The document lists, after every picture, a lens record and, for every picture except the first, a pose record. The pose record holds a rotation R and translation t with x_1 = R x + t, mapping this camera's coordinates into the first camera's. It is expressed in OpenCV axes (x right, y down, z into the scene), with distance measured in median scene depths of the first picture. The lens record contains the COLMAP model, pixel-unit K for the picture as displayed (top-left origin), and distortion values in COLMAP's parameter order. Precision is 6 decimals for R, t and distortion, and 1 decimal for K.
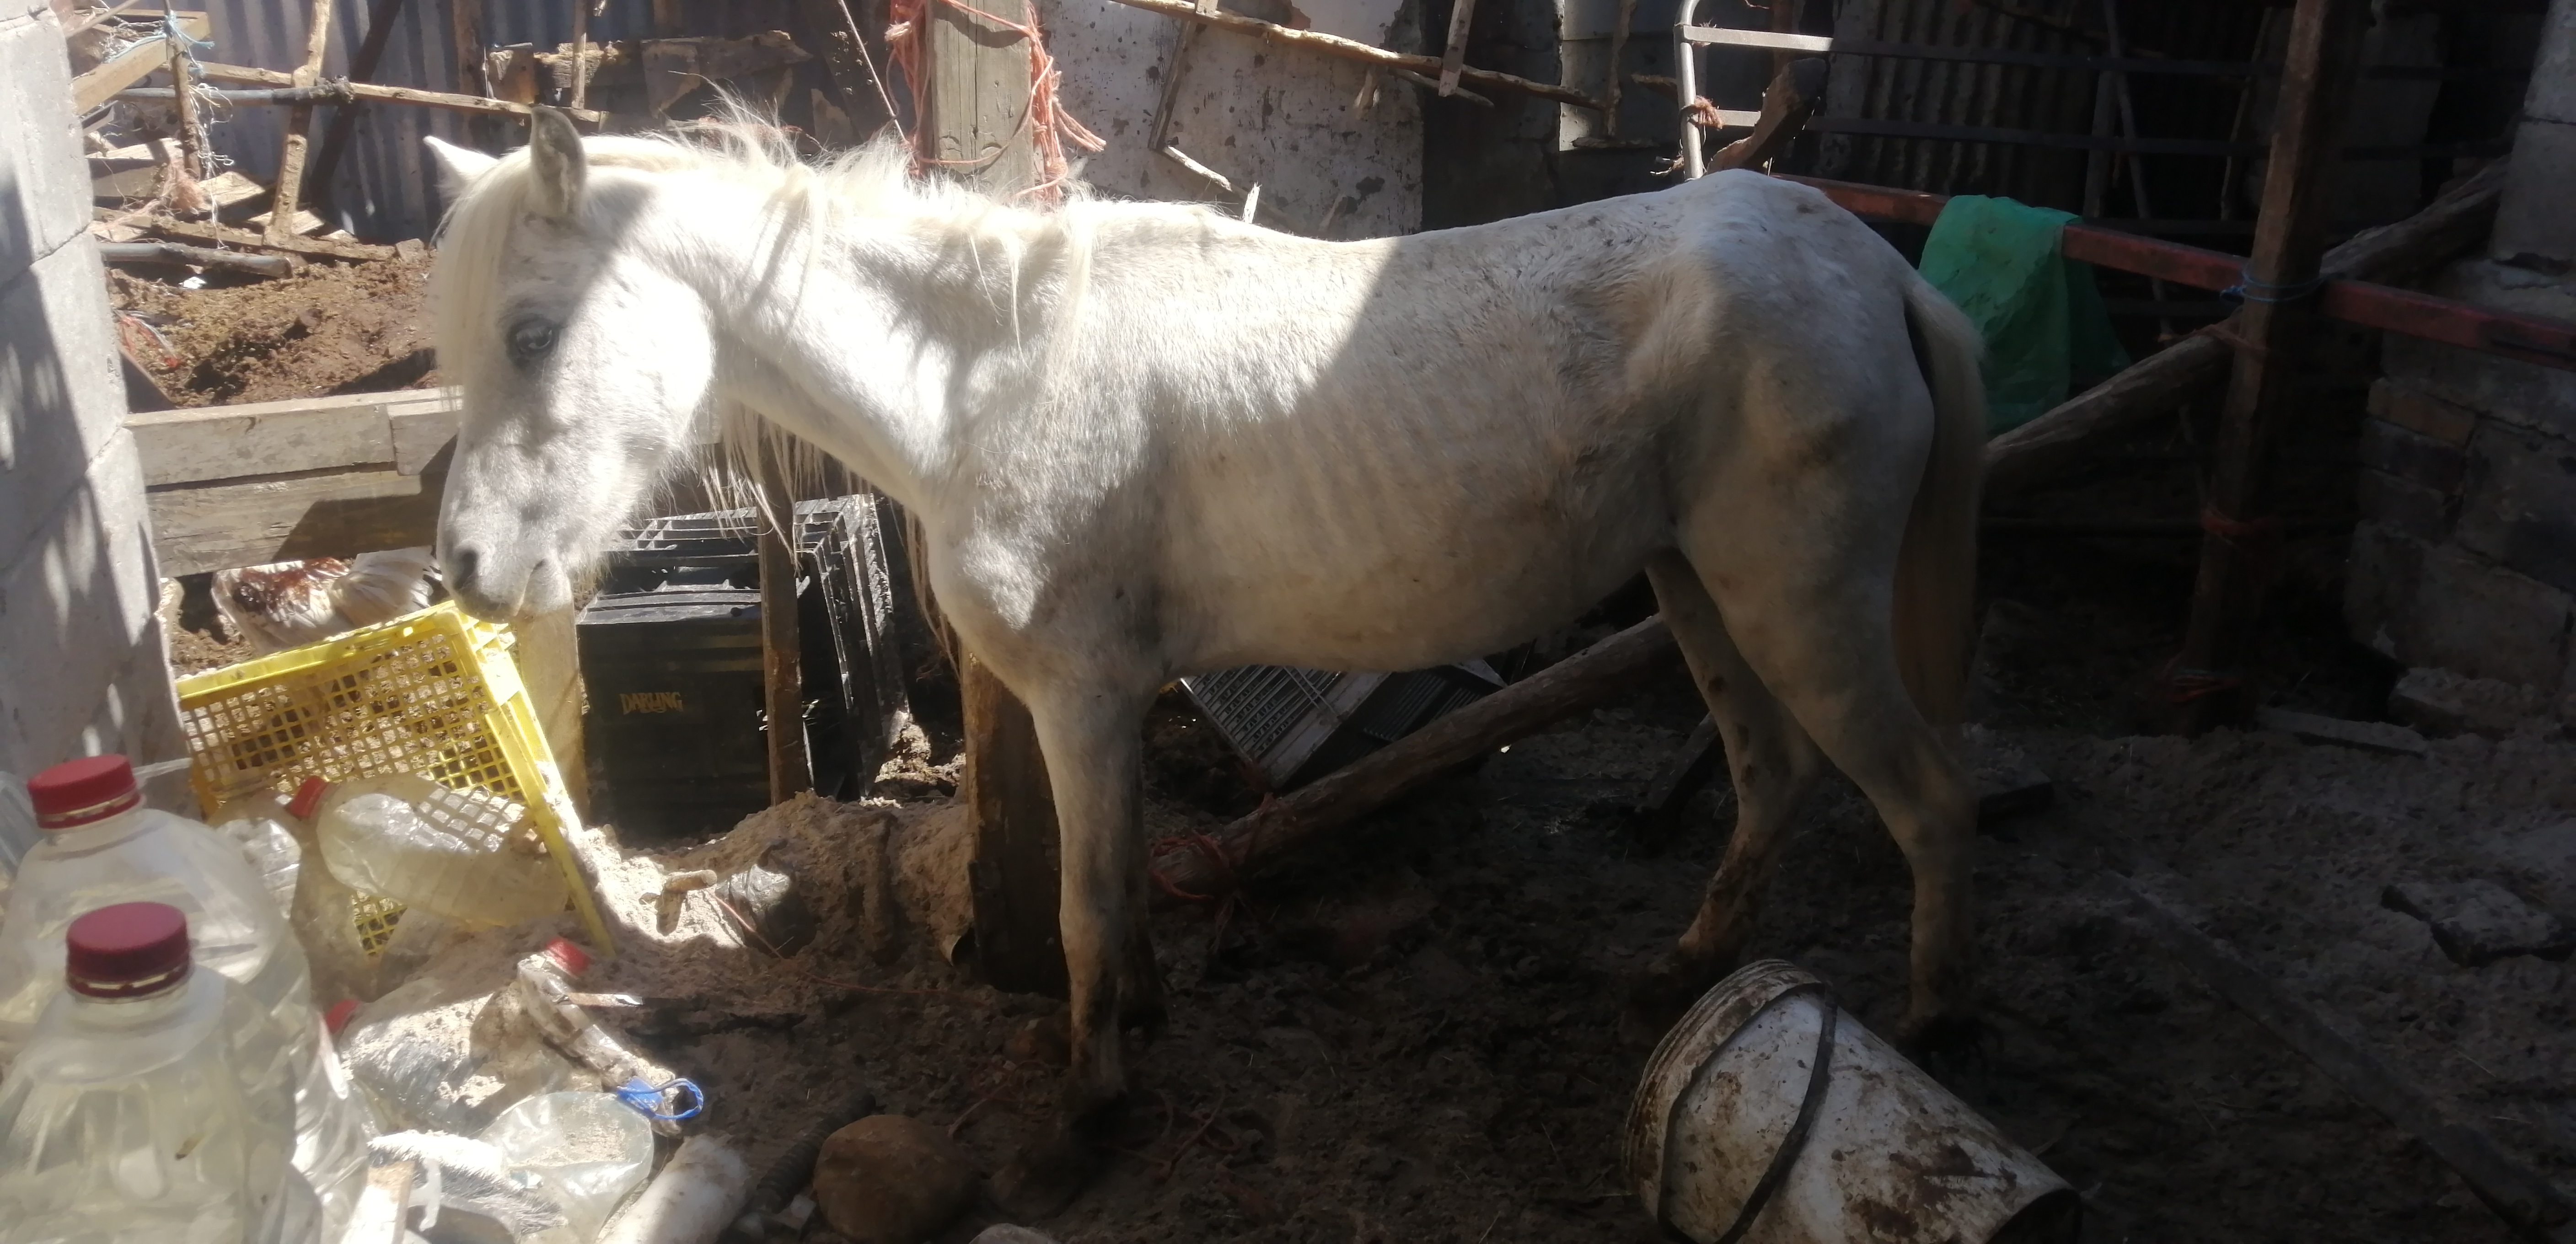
lens RADIAL K [[2071.2, 0, 1288.0], [0, 2071.2, 622.0], [0, 0, 1]] dist [0.003042, 0.053407]
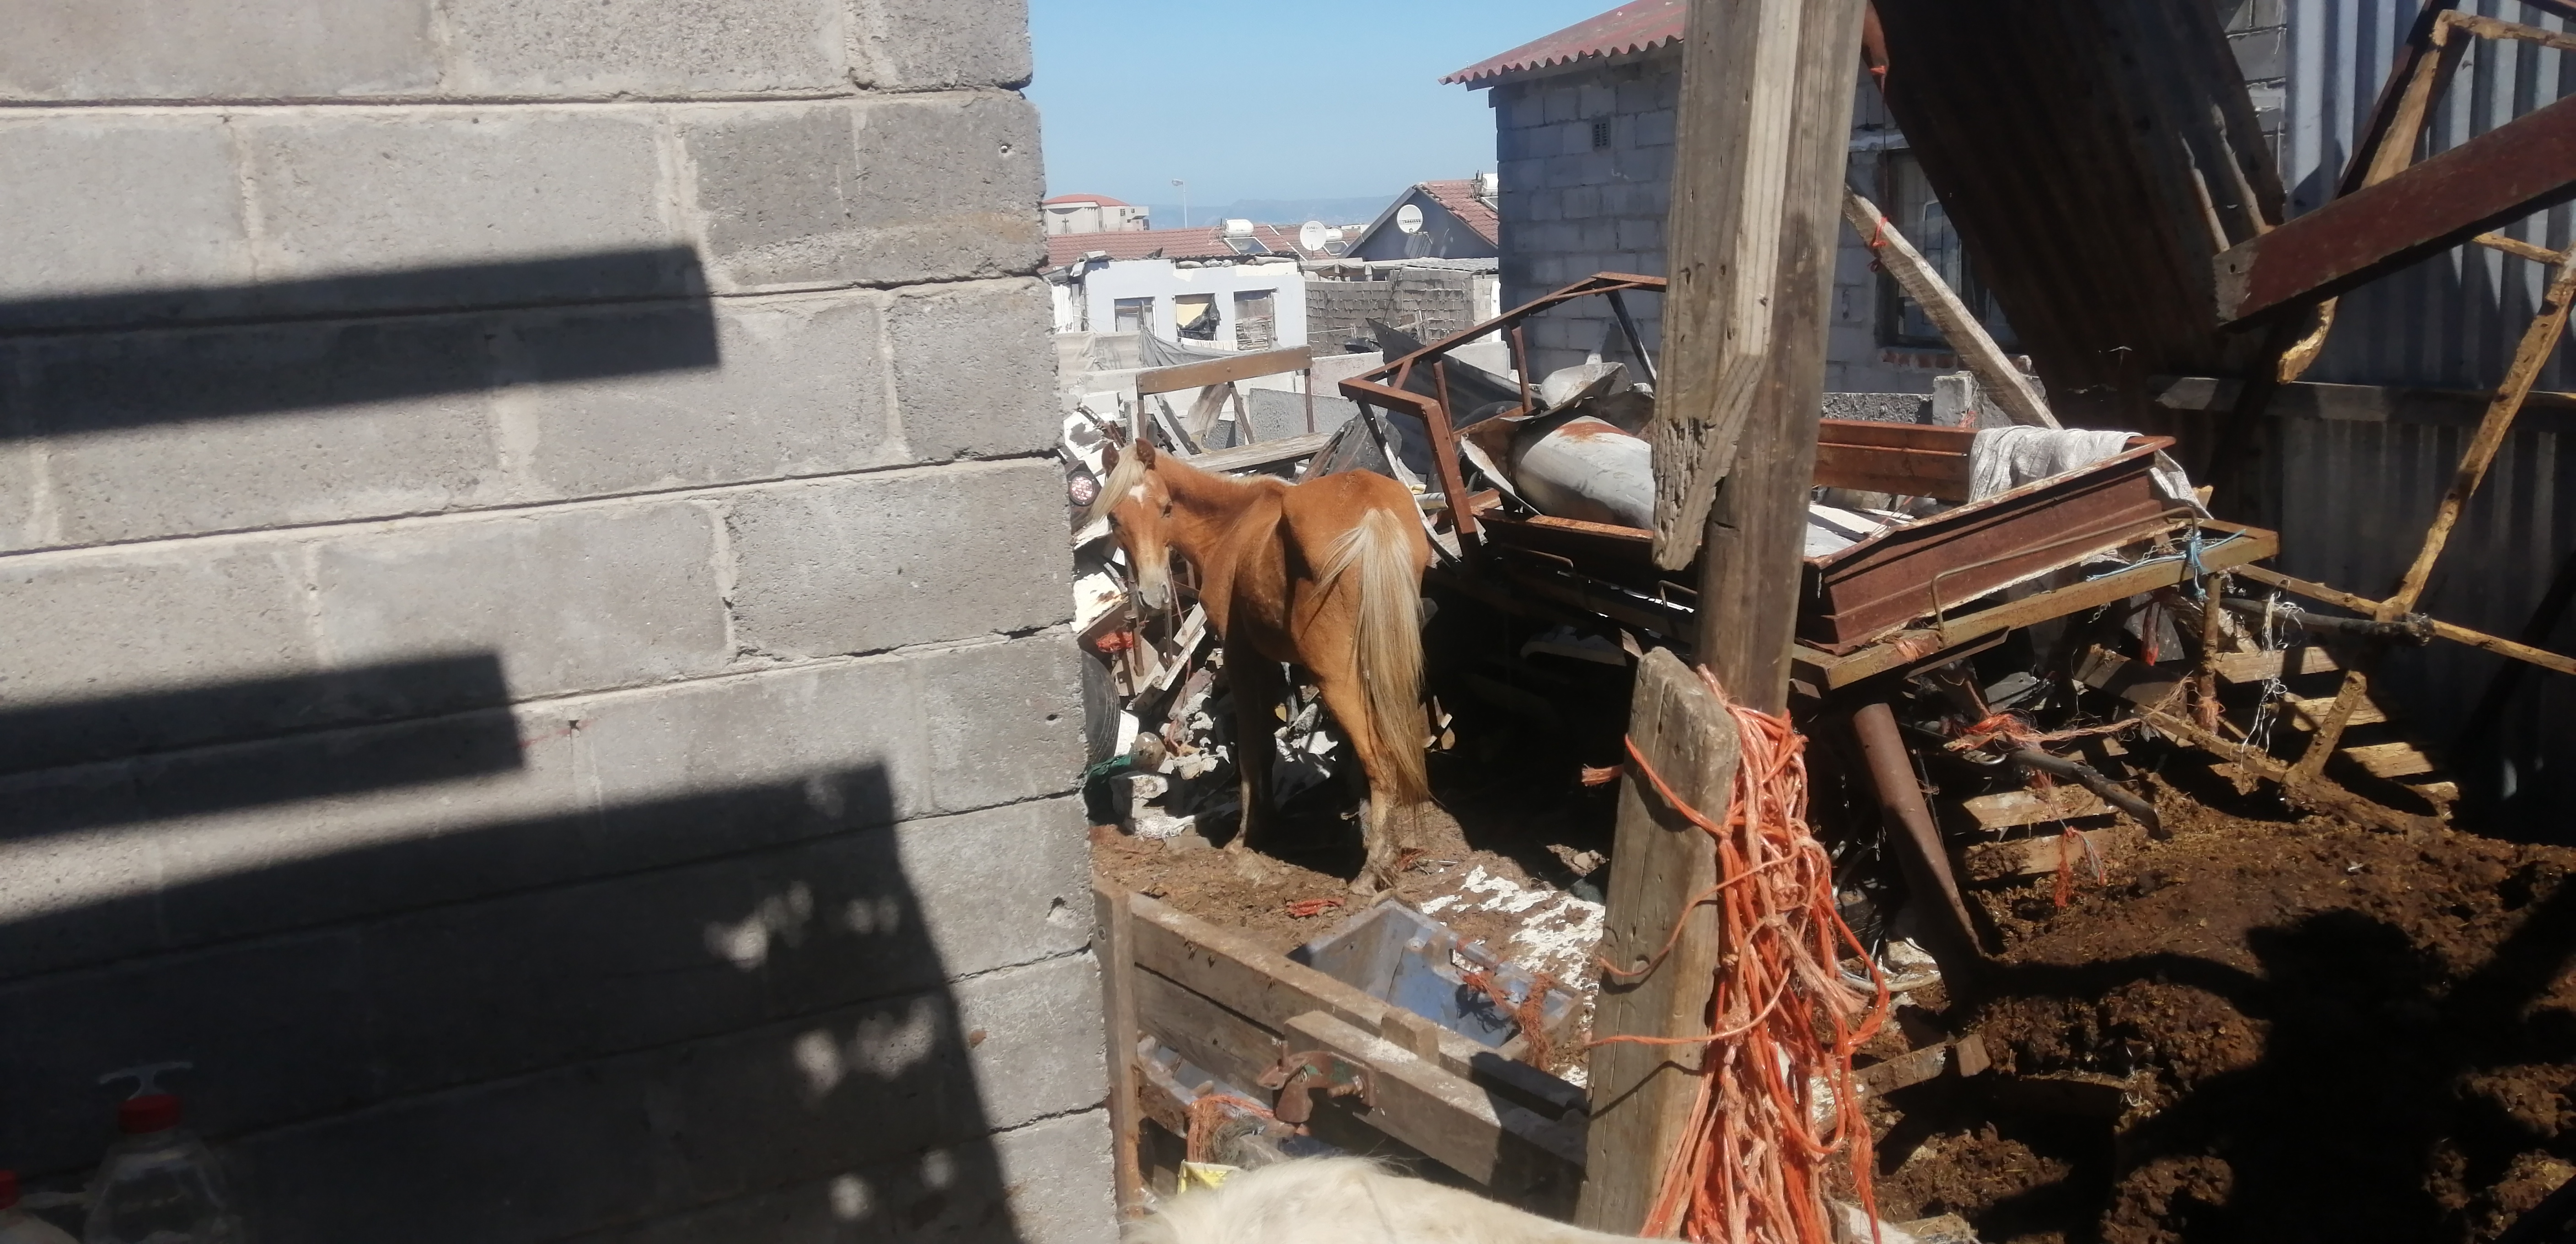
lens RADIAL K [[2071.2, 0, 1288.0], [0, 2071.2, 622.0], [0, 0, 1]] dist [0.003042, 0.053407]
pose [[0.163379, 0.158950, -0.973675, 0.604453], [-0.295598, 0.949480, 0.105400, -0.453407], [0.941238, 0.270596, 0.202110, 0.861542]]
